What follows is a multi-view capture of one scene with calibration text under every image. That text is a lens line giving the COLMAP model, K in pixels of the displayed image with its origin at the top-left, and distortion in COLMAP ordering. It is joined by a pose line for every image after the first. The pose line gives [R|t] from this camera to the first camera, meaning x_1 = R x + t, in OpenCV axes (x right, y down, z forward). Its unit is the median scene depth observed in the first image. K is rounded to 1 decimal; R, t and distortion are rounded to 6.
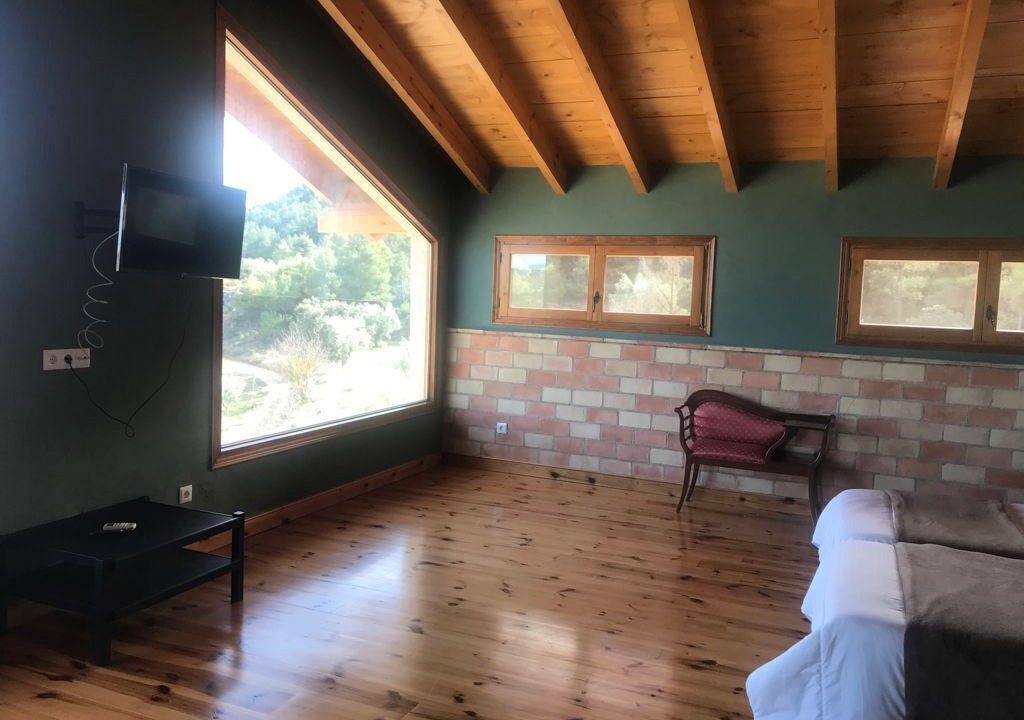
lens RADIAL K [[826.3, 0, 509.8], [0, 826.3, 358.9], [0, 0, 1]] dist [0.005939, -0.001724]
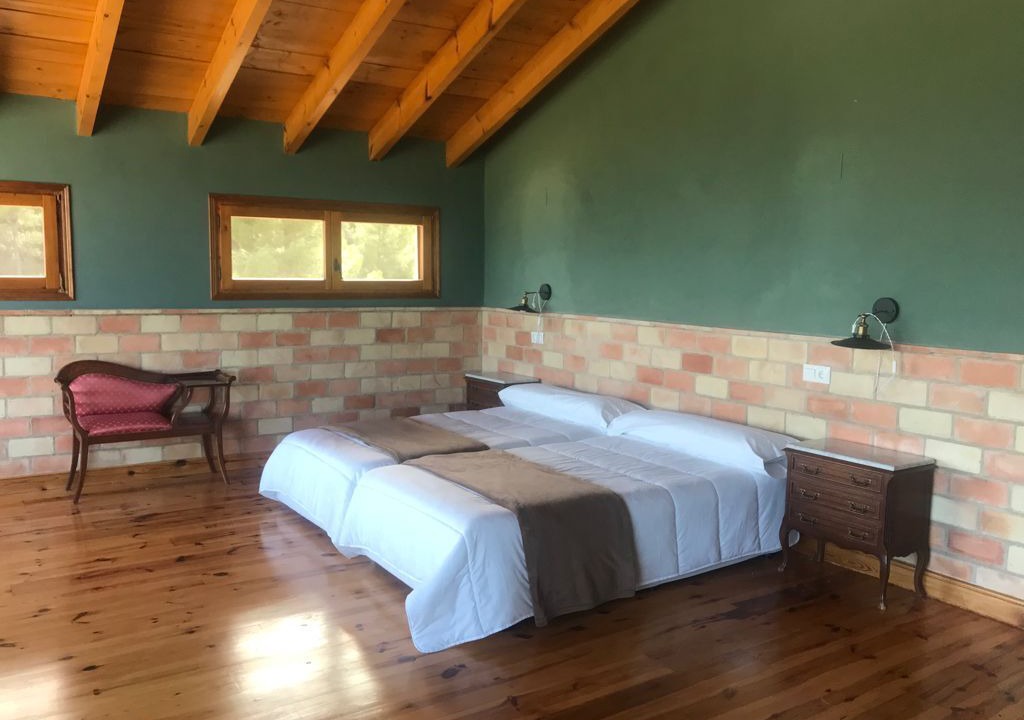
lens RADIAL K [[826.3, 0, 509.8], [0, 826.3, 358.9], [0, 0, 1]] dist [0.005939, -0.001724]
pose [[0.559376, -0.118742, 0.820365, -0.243506], [0.075178, 0.992875, 0.092450, -0.012515], [-0.825498, 0.009959, 0.564318, 0.131706]]
